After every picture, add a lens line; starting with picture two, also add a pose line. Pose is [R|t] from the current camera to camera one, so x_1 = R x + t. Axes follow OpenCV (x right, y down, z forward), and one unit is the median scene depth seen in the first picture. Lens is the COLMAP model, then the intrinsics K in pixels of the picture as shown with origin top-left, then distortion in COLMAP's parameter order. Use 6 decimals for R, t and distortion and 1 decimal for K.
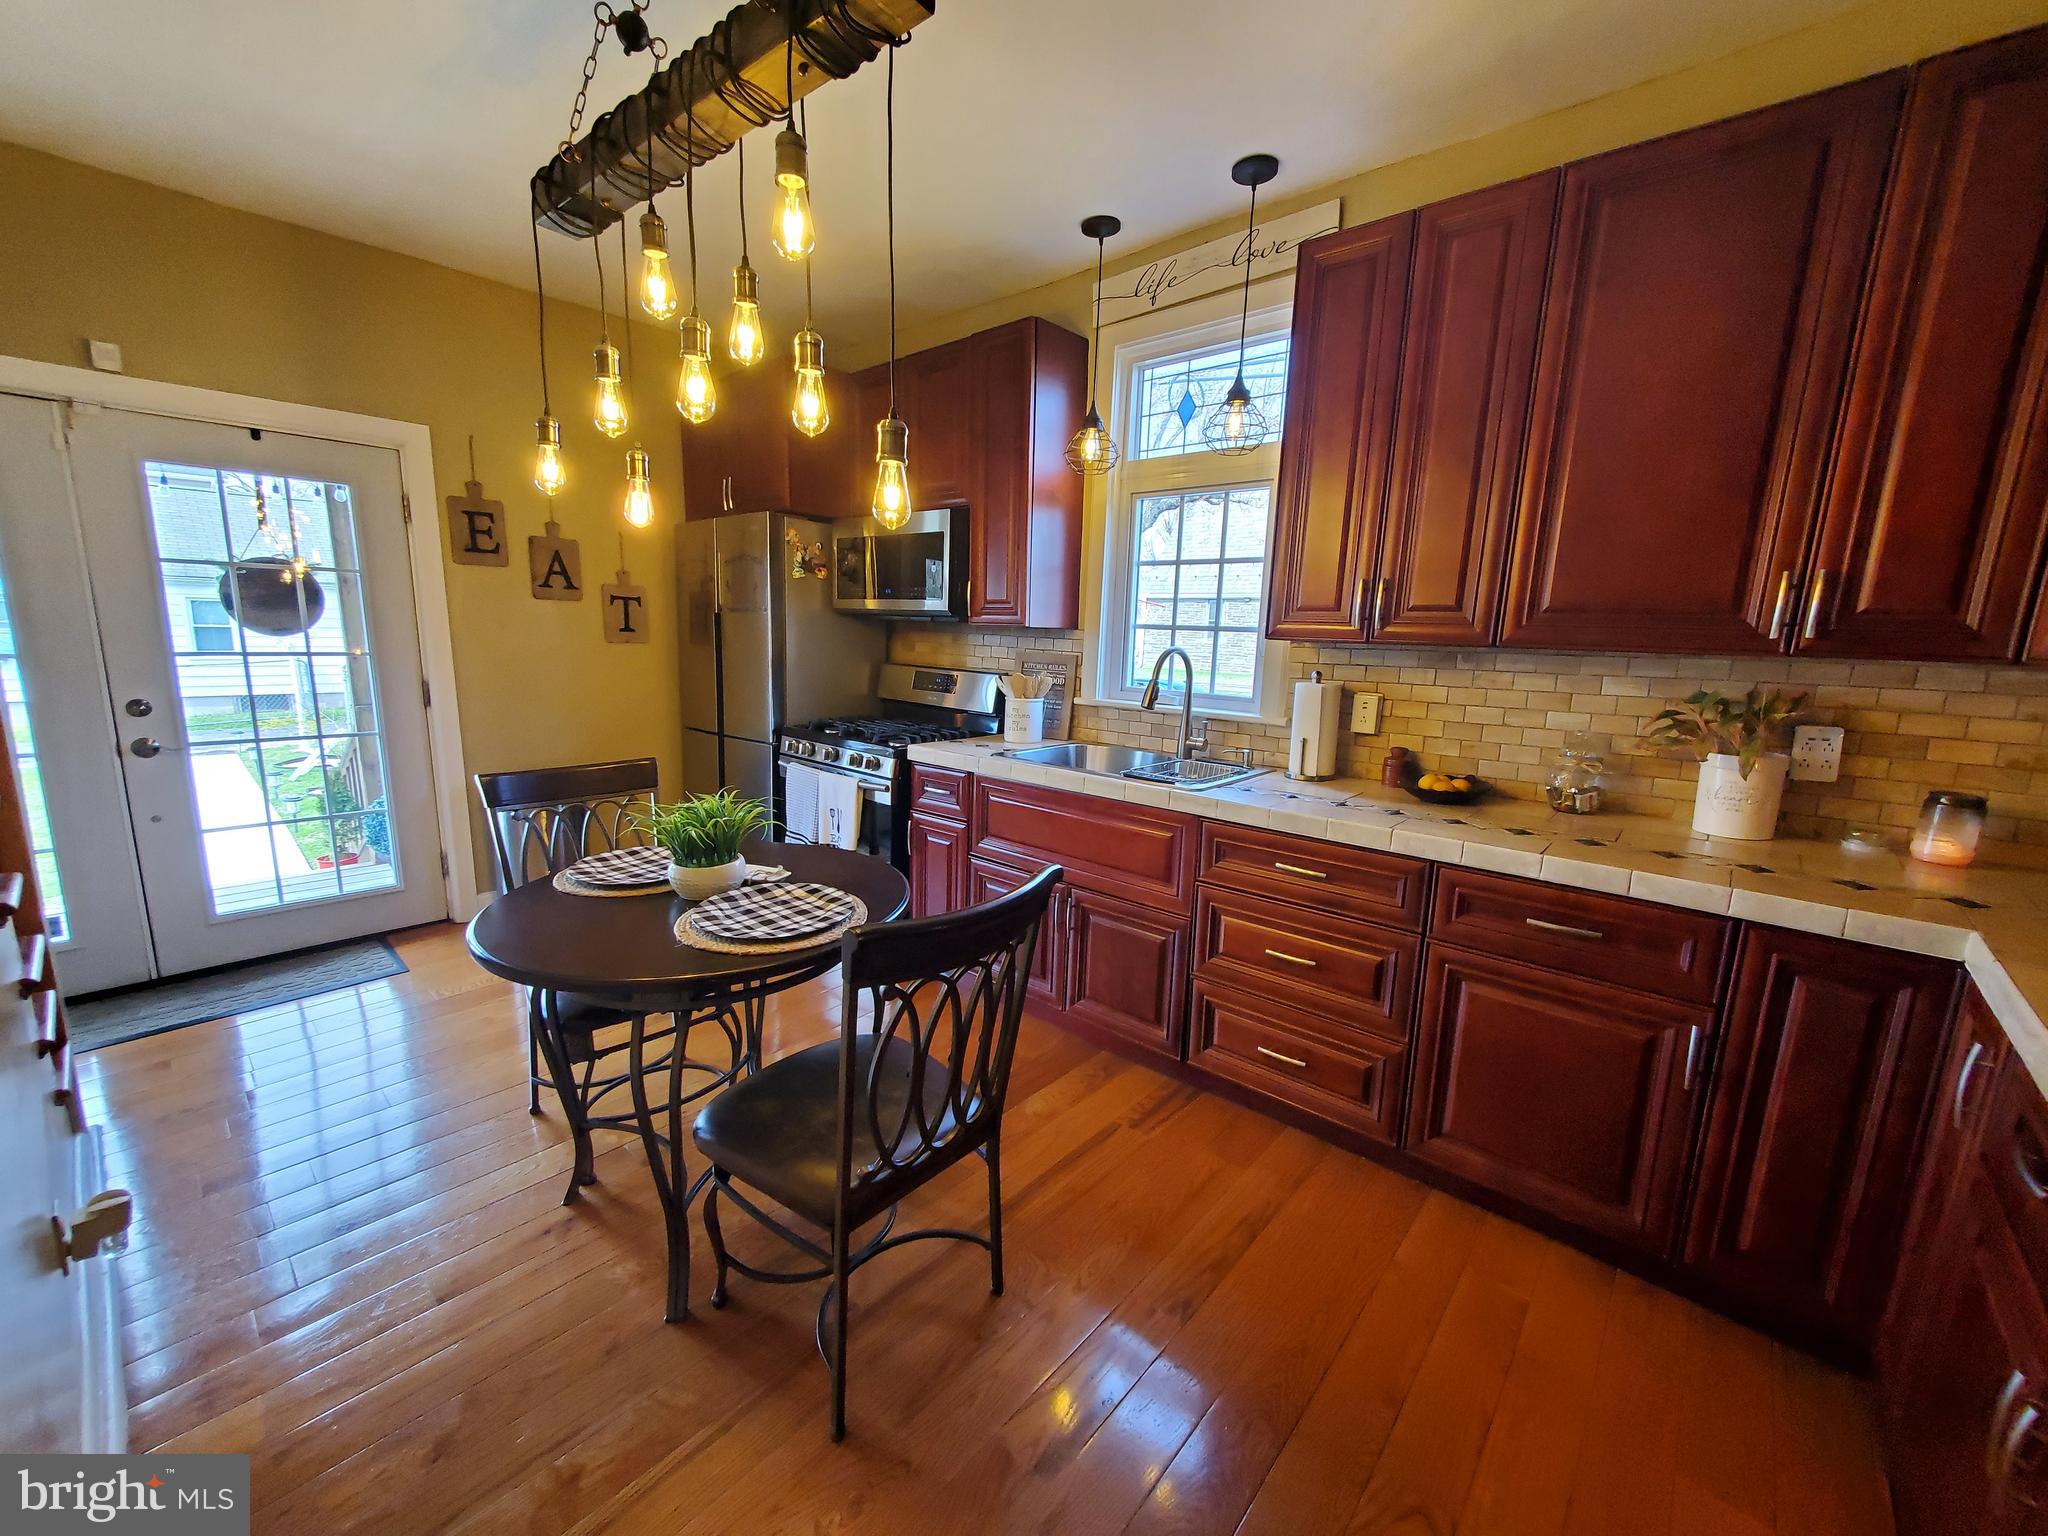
lens RADIAL K [[812.5, 0, 1022.6], [0, 812.5, 779.1], [0, 0, 1]] dist [0.007355, -0.002978]
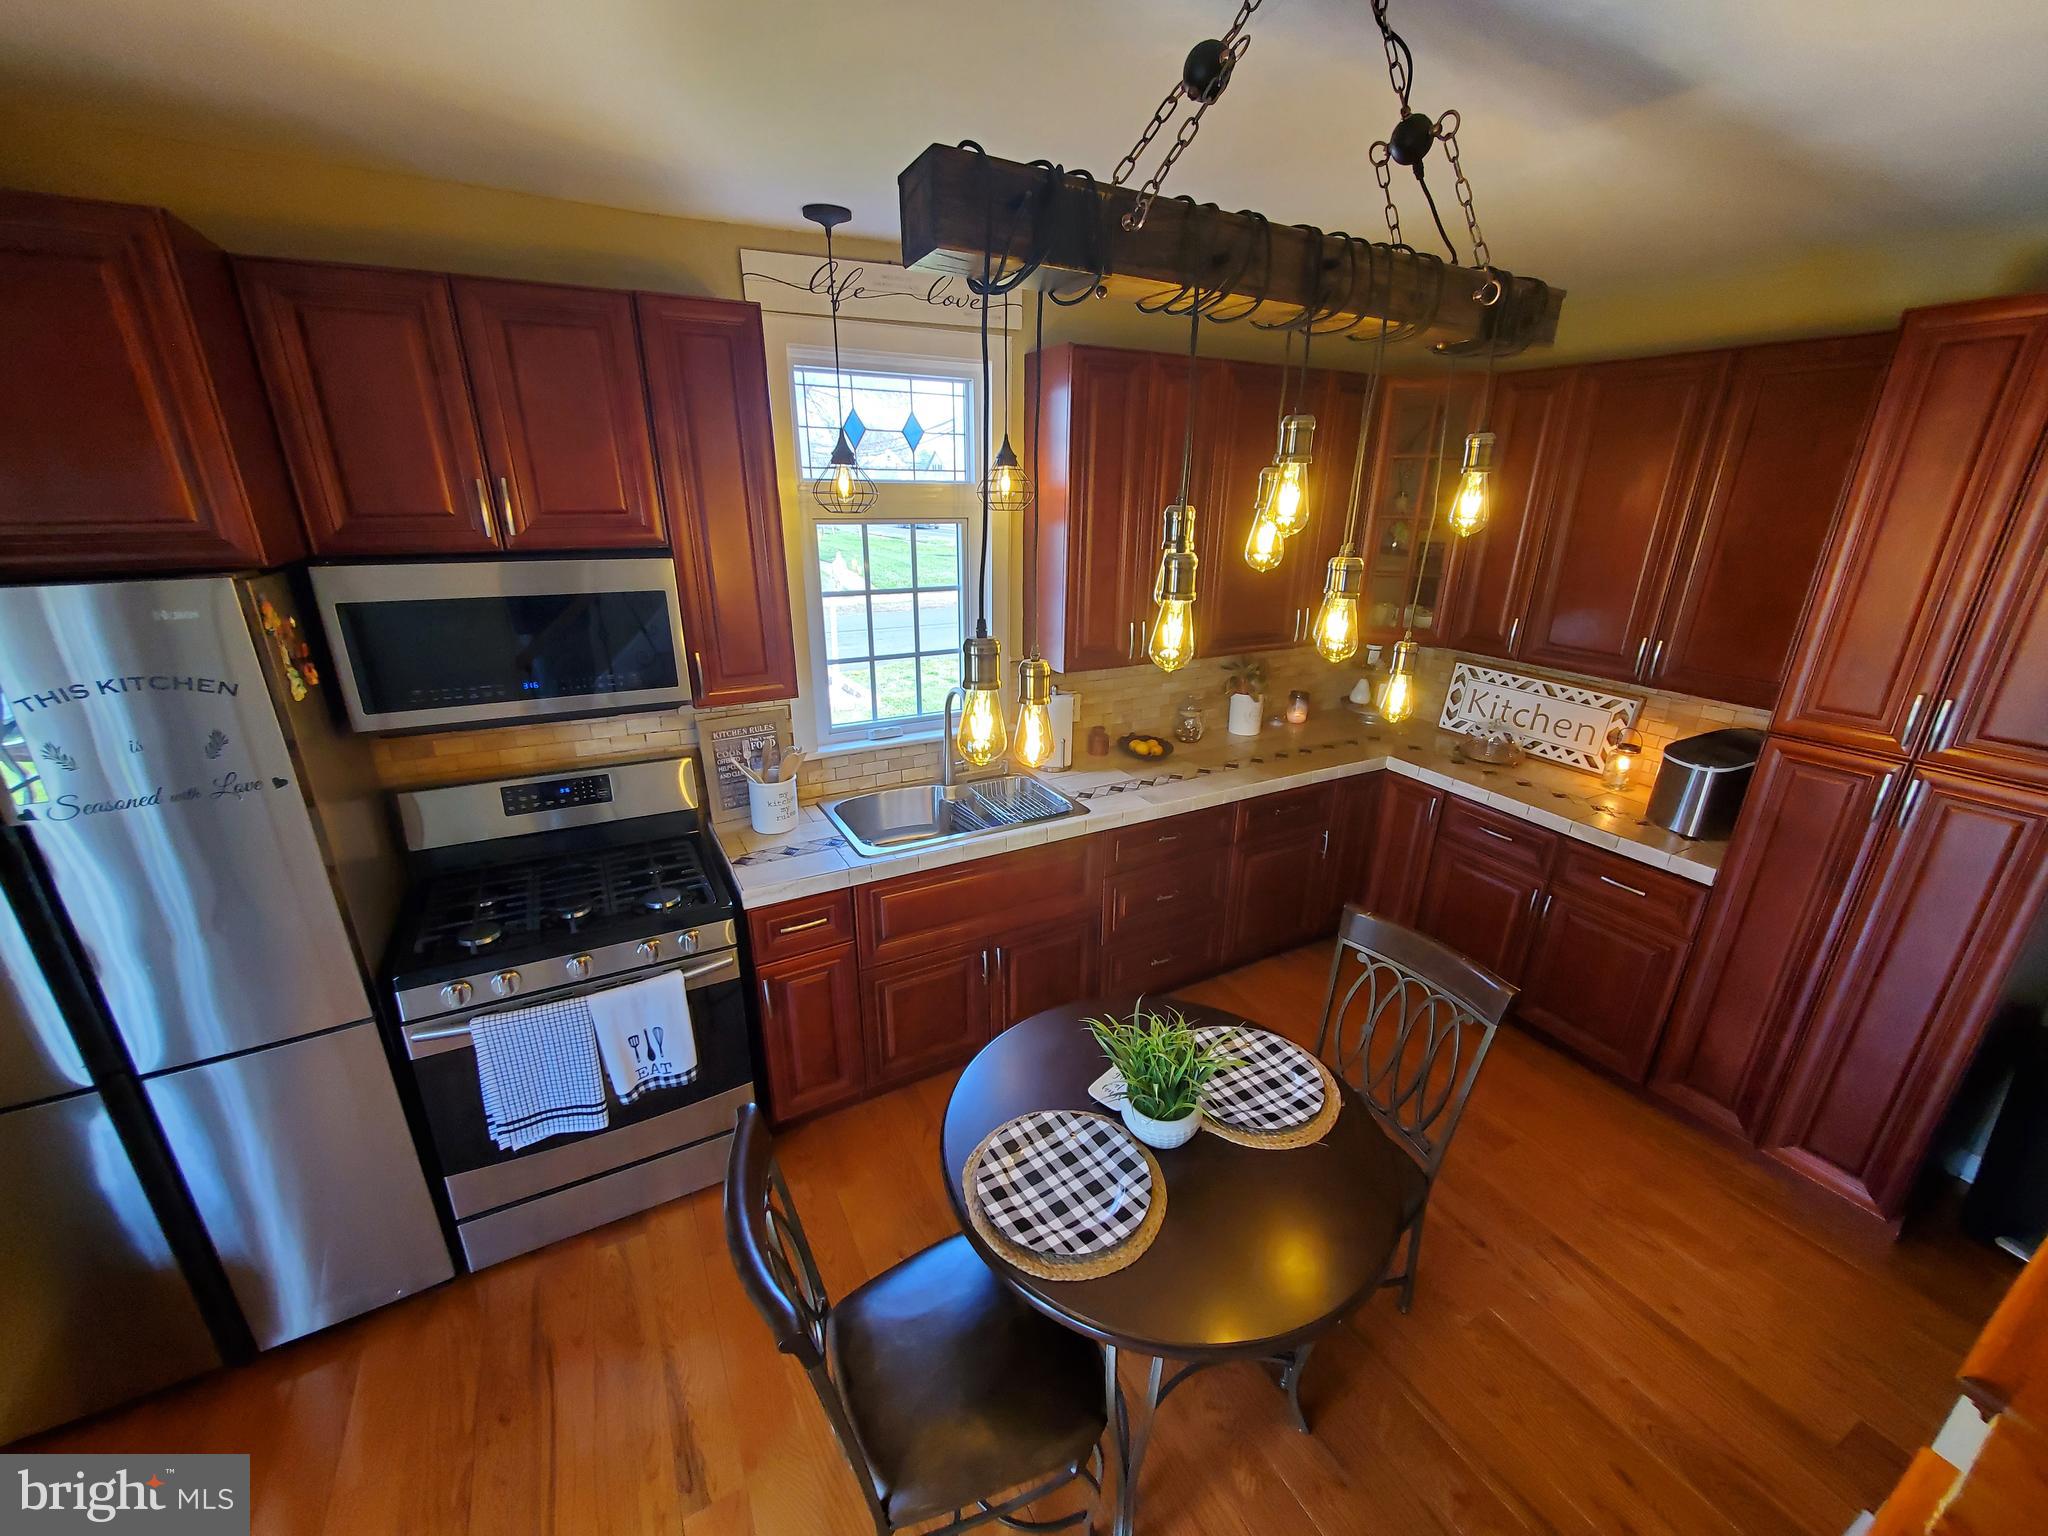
lens RADIAL K [[812.5, 0, 1025.5], [0, 812.5, 776.1], [0, 0, 1]] dist [0.007355, -0.002978]
pose [[0.344133, -0.337955, 0.875990, -0.960508], [0.174521, 0.939741, 0.293989, -0.454908], [-0.922559, 0.051707, 0.382376, 0.686542]]
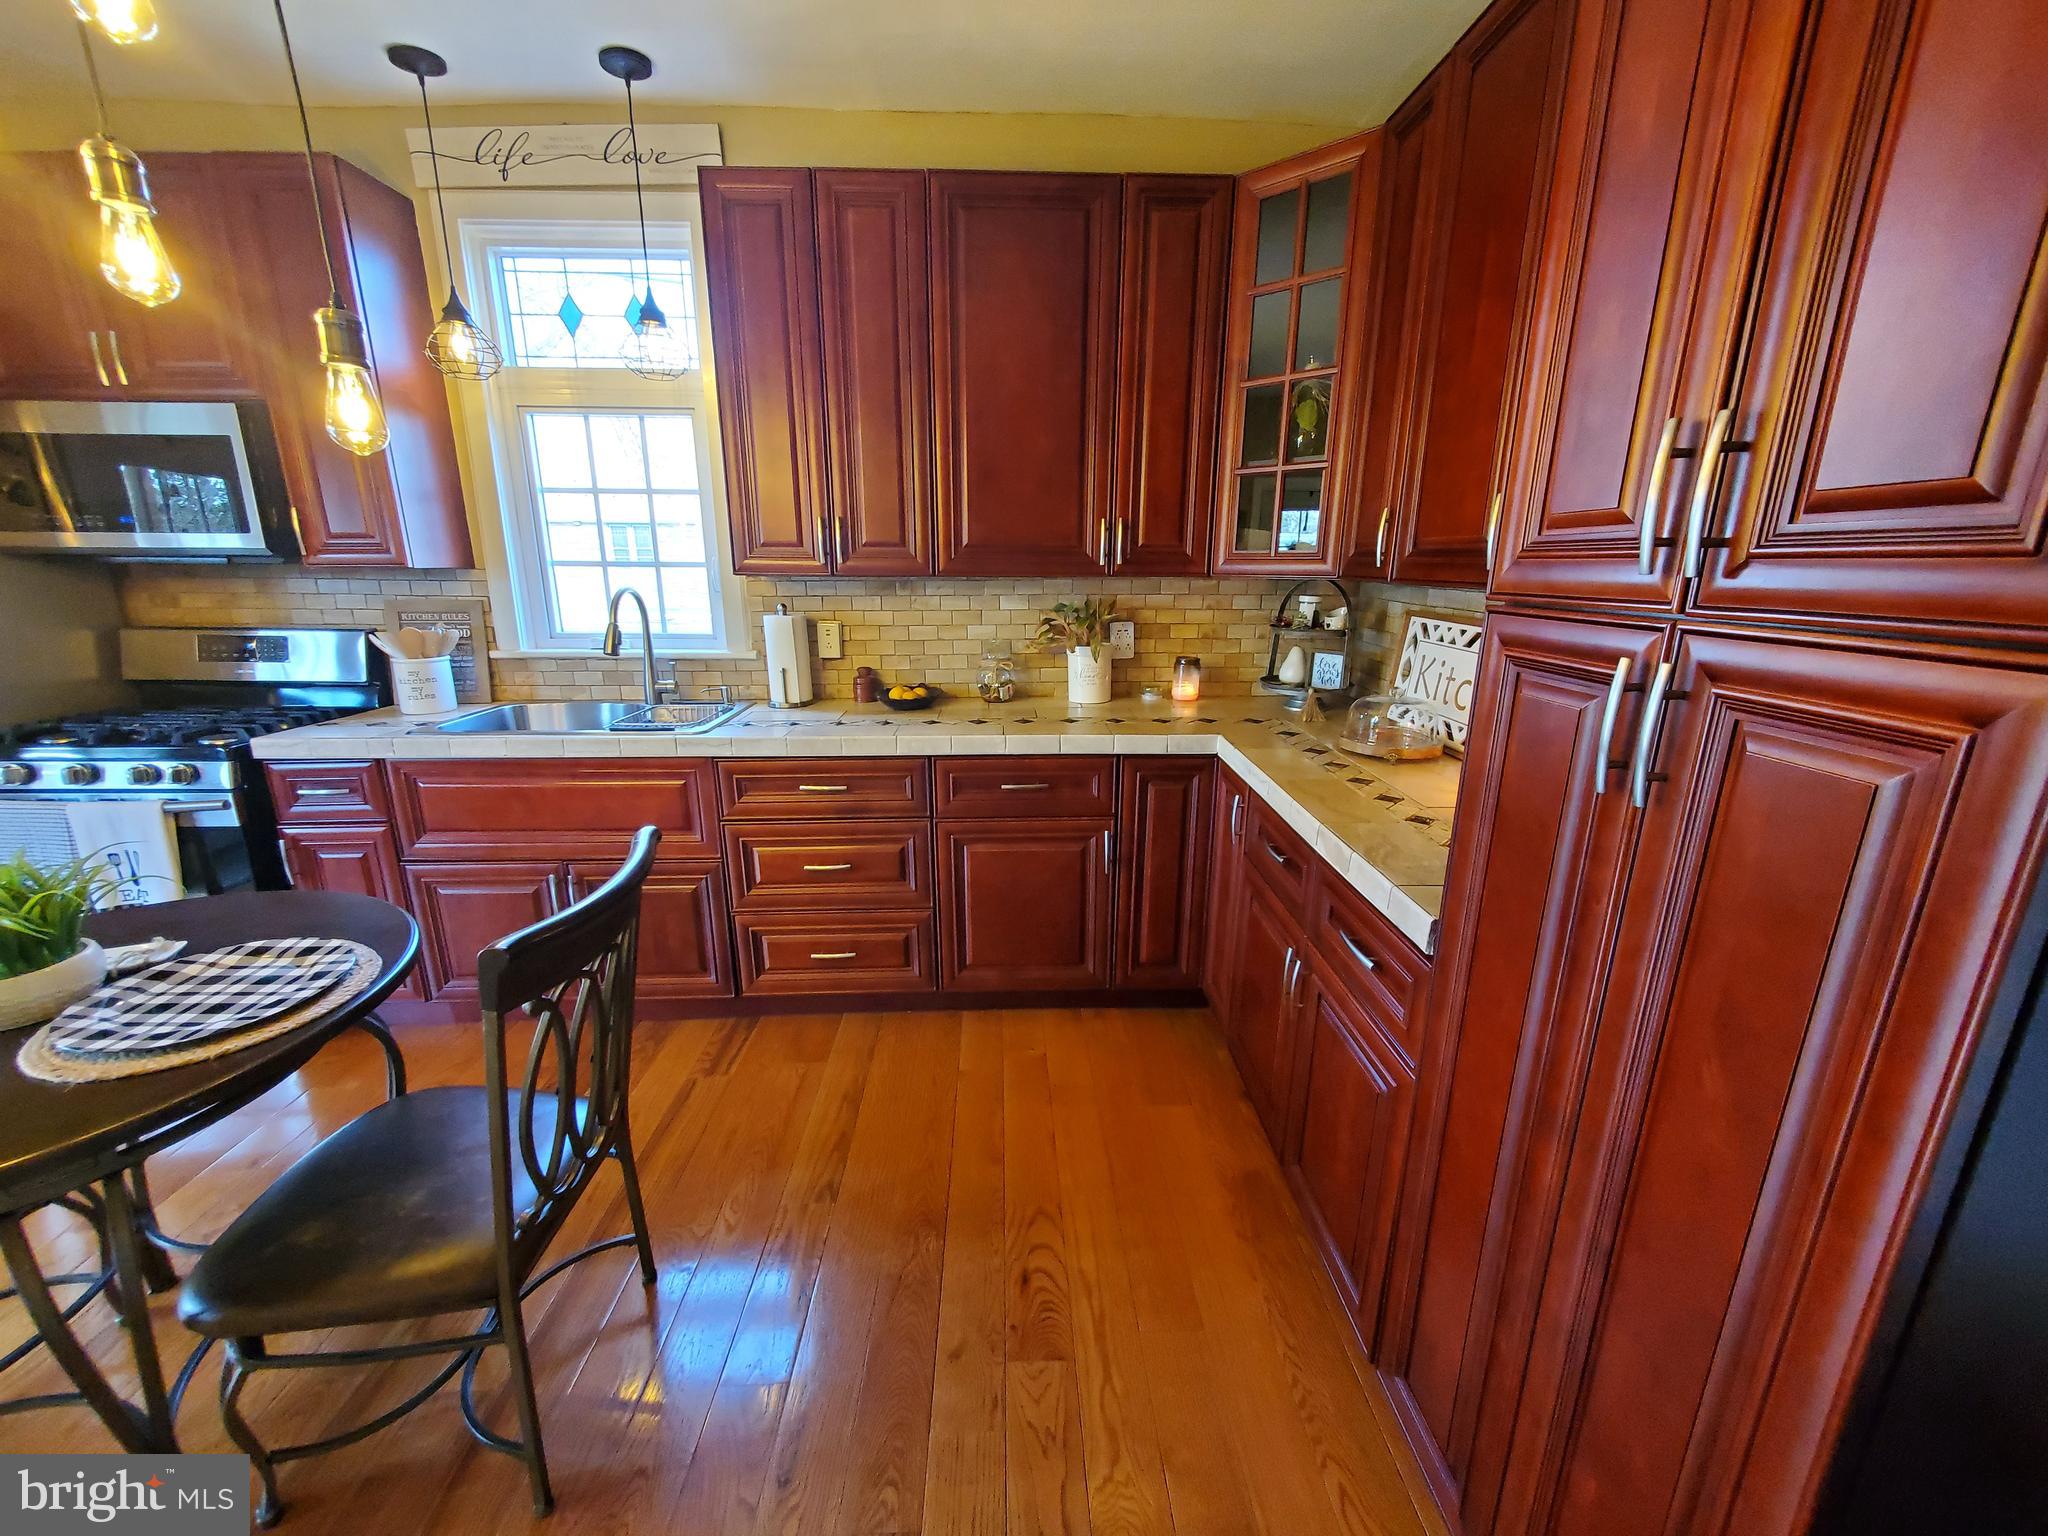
lens RADIAL K [[812.5, 0, 1029.3], [0, 812.5, 775.6], [0, 0, 1]] dist [0.007355, -0.002978]
pose [[0.728376, -0.198849, 0.655689, -0.169759], [0.143719, 0.980012, 0.137554, -0.015197], [-0.669936, -0.005955, 0.742395, -0.004814]]
